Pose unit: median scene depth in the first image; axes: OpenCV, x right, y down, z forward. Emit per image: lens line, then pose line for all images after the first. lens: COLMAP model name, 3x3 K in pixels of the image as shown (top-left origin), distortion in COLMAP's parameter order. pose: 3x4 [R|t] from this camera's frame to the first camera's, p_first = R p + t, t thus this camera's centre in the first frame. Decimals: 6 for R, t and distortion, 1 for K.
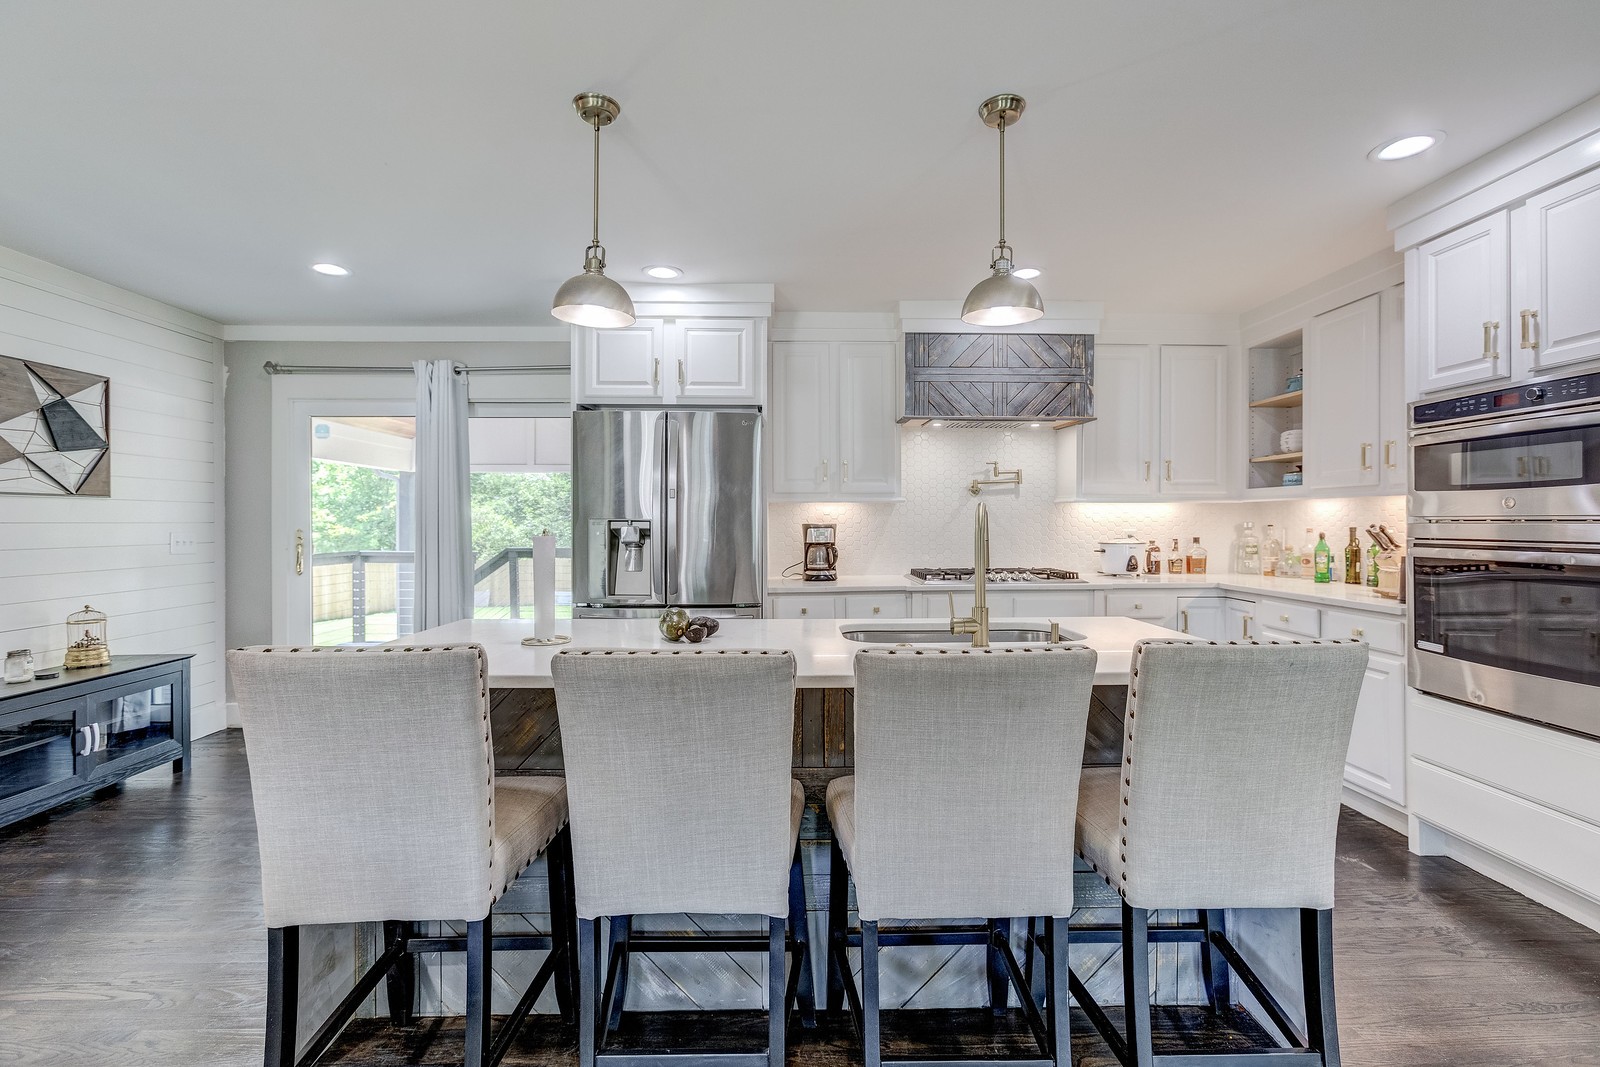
lens RADIAL K [[712.3, 0, 800.5], [0, 712.3, 524.2], [0, 0, 1]] dist [-0.014181, 0.010849]
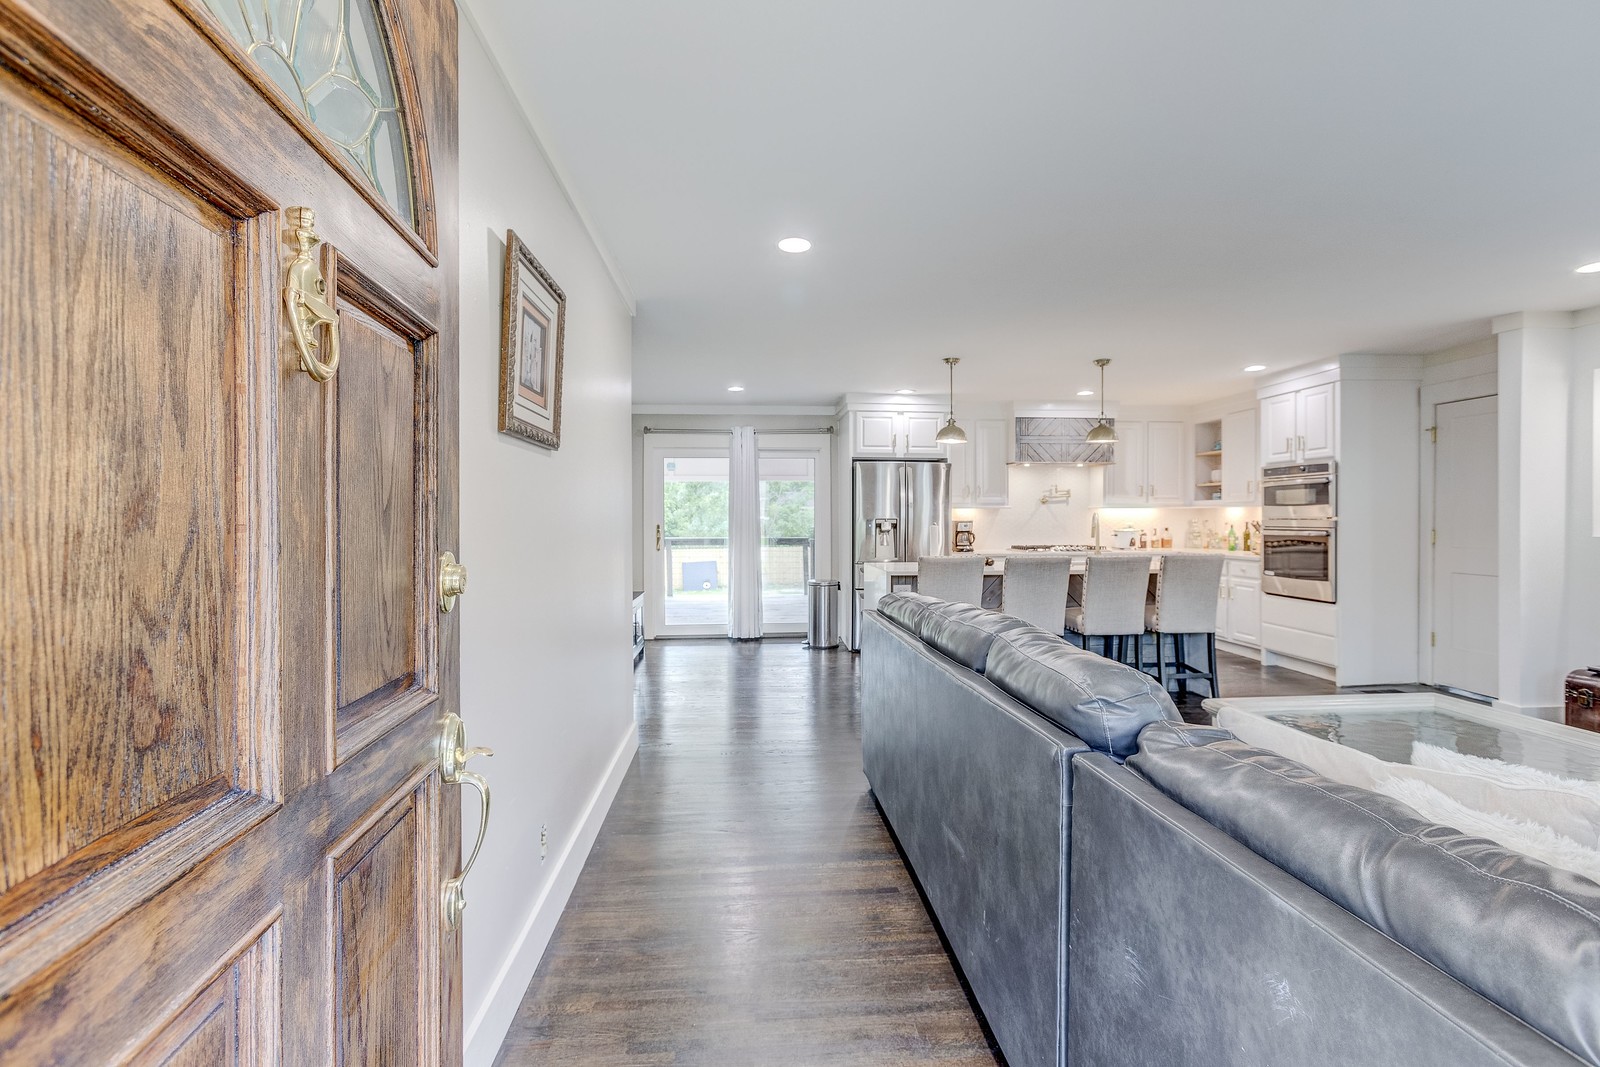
lens RADIAL K [[712.3, 0, 807.3], [0, 712.3, 522.7], [0, 0, 1]] dist [-0.014181, 0.010849]
pose [[0.998237, -0.001525, 0.059328, -0.501912], [0.001264, 0.999989, 0.004435, -0.003197], [-0.059334, -0.004352, 0.998229, -0.812321]]
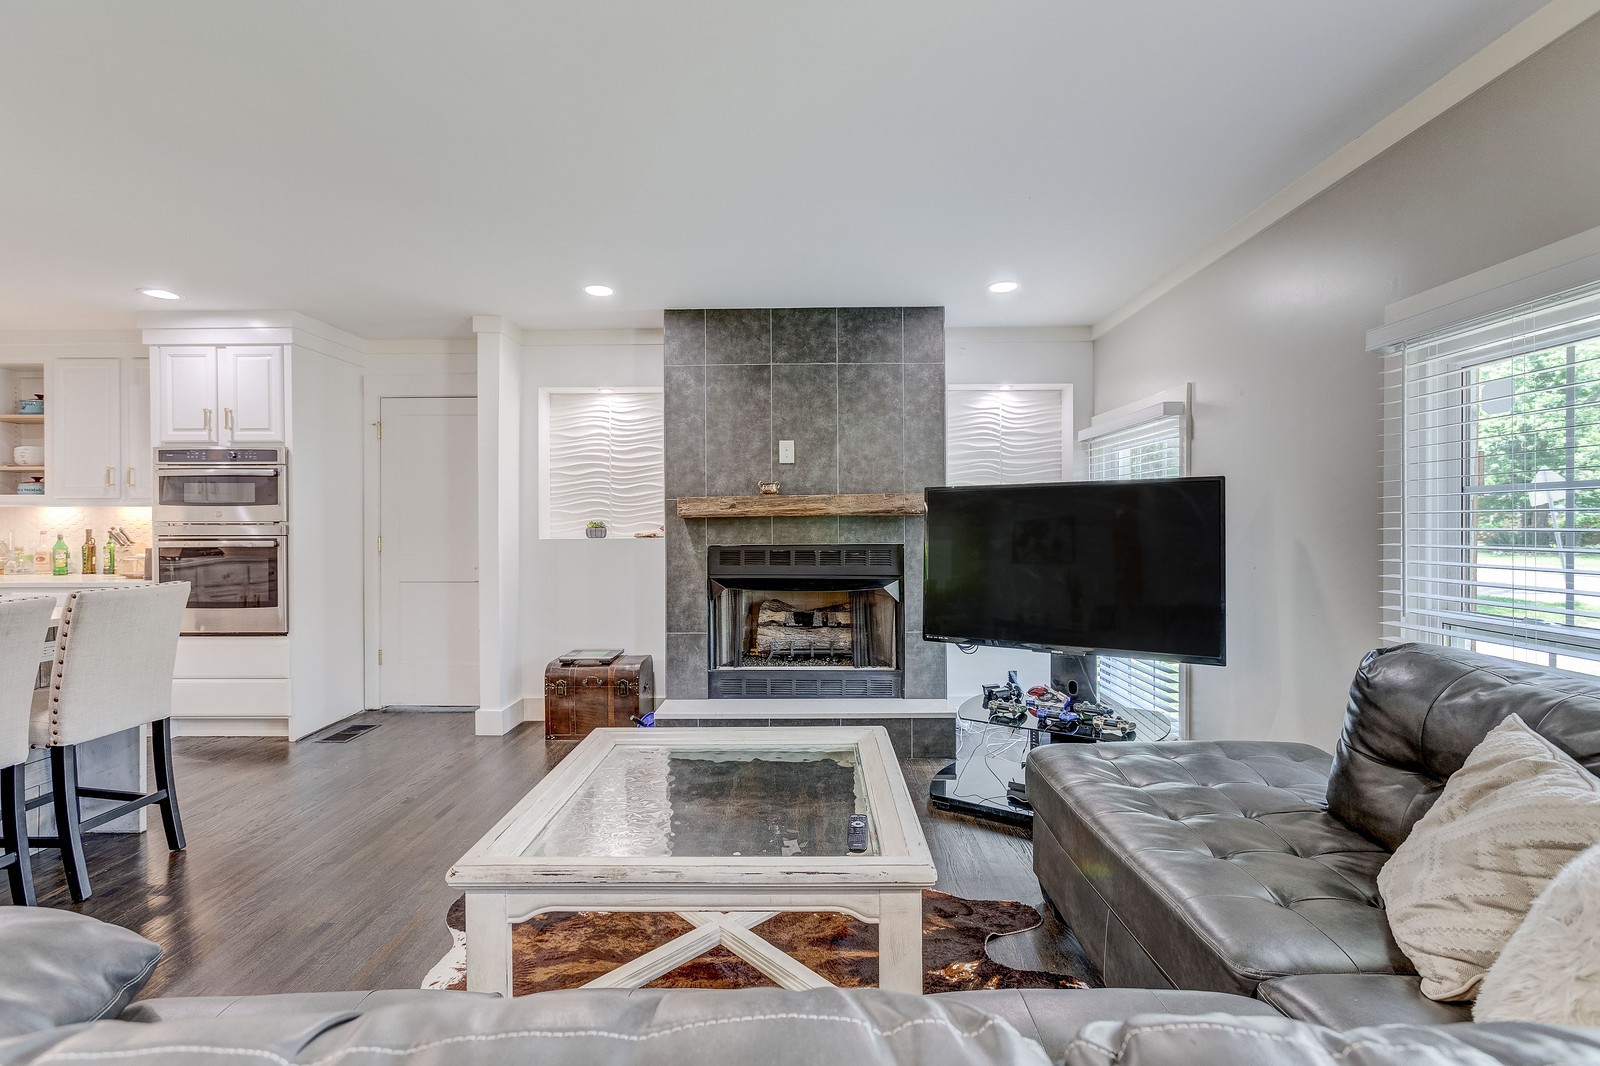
lens RADIAL K [[712.3, 0, 803.2], [0, 712.3, 522.9], [0, 0, 1]] dist [-0.014181, 0.010849]
pose [[0.036054, -0.000338, 0.999350, -0.421648], [0.006167, 0.999981, 0.000116, 0.000422], [-0.999331, 0.006159, 0.036056, -0.306750]]
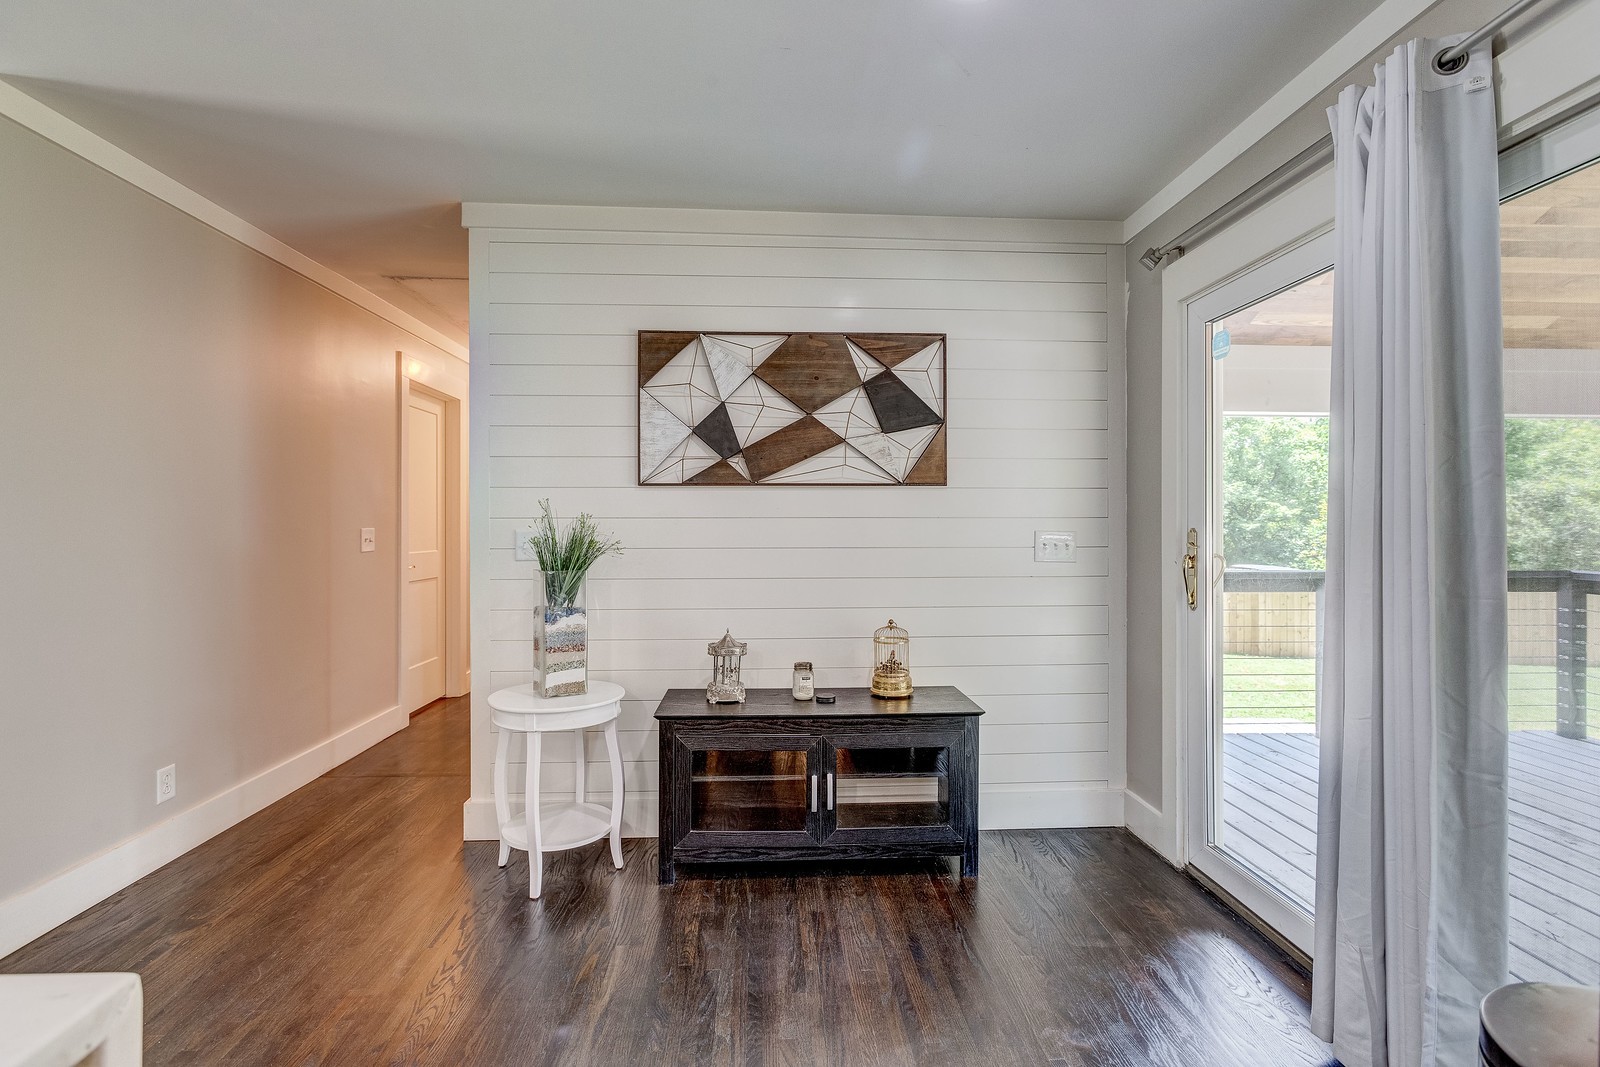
lens RADIAL K [[712.3, 0, 800.0], [0, 712.3, 524.6], [0, 0, 1]] dist [-0.014181, 0.010849]
pose [[0.027598, 0.004909, -0.999607, -0.170099], [-0.002924, 0.999984, 0.004830, 0.002297], [0.999615, 0.002789, 0.027612, 0.747655]]
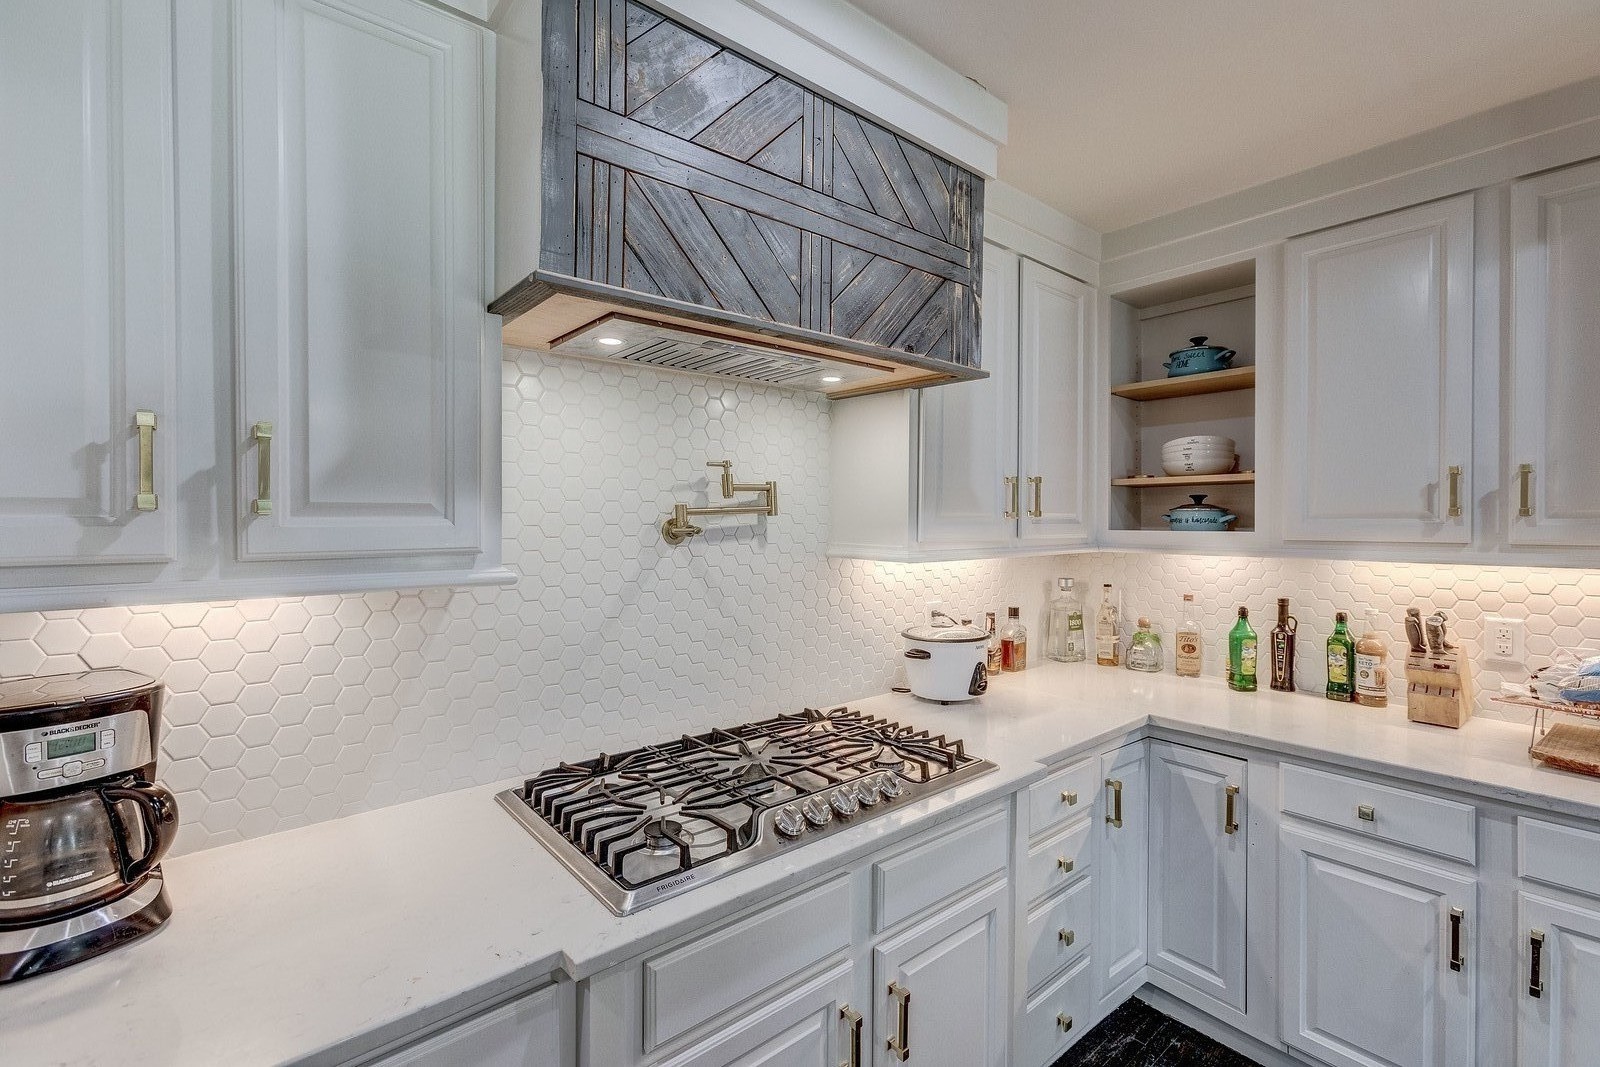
lens RADIAL K [[712.3, 0, 801.3], [0, 712.3, 522.0], [0, 0, 1]] dist [-0.014181, 0.010849]
pose [[0.782990, 0.000359, 0.622034, 0.059298], [0.000339, 0.999999, -0.001003, -0.059128], [-0.622034, 0.000996, 0.782990, 0.735561]]
